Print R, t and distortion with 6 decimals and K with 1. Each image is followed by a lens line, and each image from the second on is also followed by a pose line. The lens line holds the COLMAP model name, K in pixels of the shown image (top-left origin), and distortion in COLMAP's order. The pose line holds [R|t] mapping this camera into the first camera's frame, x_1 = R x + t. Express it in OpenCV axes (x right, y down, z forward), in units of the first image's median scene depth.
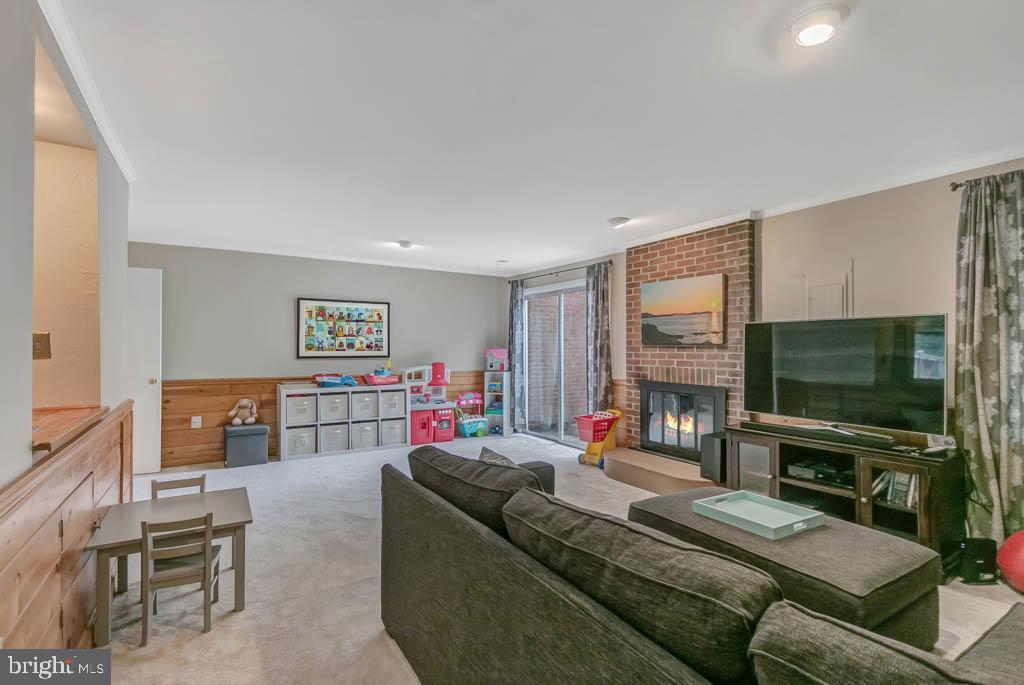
lens RADIAL K [[481.4, 0, 492.2], [0, 481.4, 345.3], [0, 0, 1]] dist [0.000451, 0.000030]
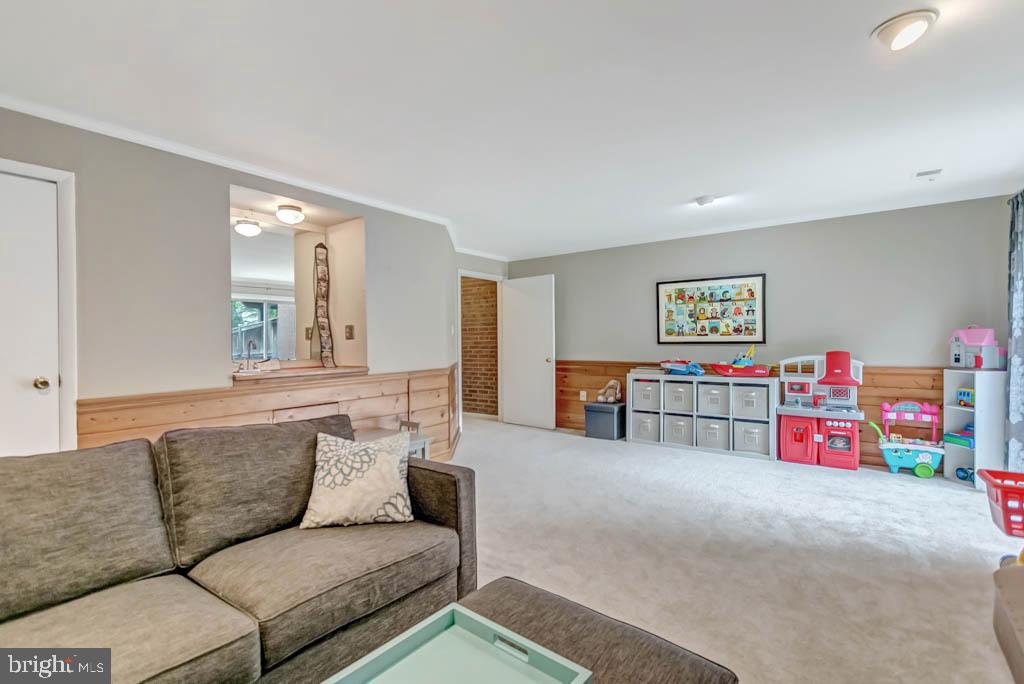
lens RADIAL K [[471.9, 0, 513.5], [0, 471.9, 345.1], [0, 0, 1]] dist [0.002384, 0.000109]
pose [[0.363734, 0.004249, -0.931493, 0.376534], [0.012850, 0.999872, 0.009579, 0.015915], [0.931414, -0.015454, 0.363633, 0.356455]]
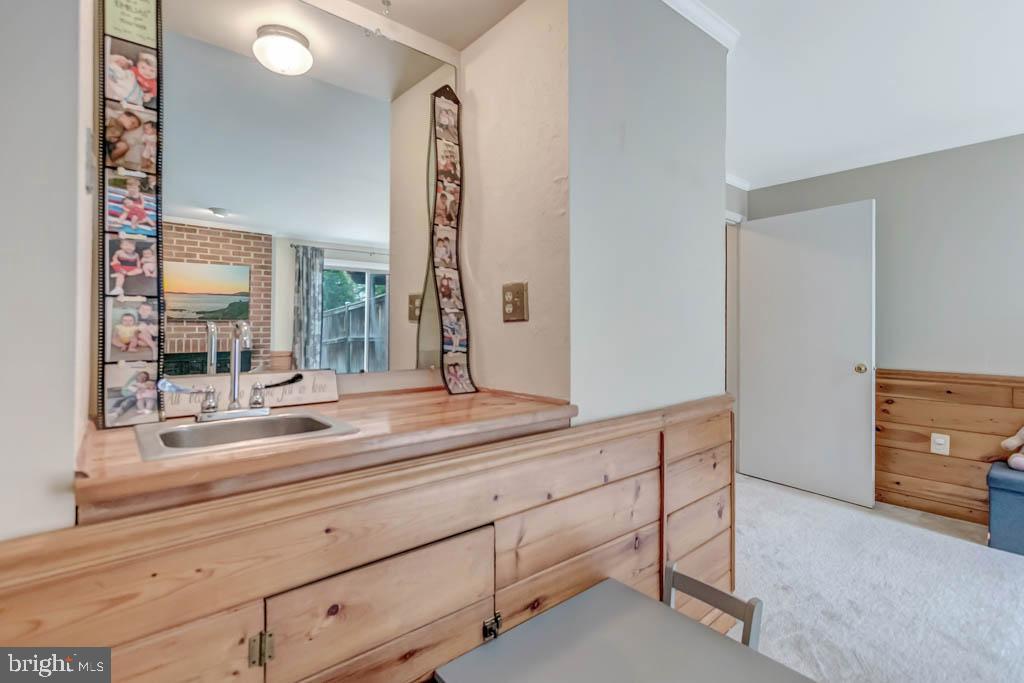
lens RADIAL K [[483.9, 0, 527.2], [0, 483.9, 323.7], [0, 0, 1]] dist [0.002160, 0.000319]
pose [[0.175220, -0.001953, -0.984527, -0.100232], [-0.003150, 0.999992, -0.002544, 0.012669], [0.984524, 0.003547, 0.175213, 0.344386]]
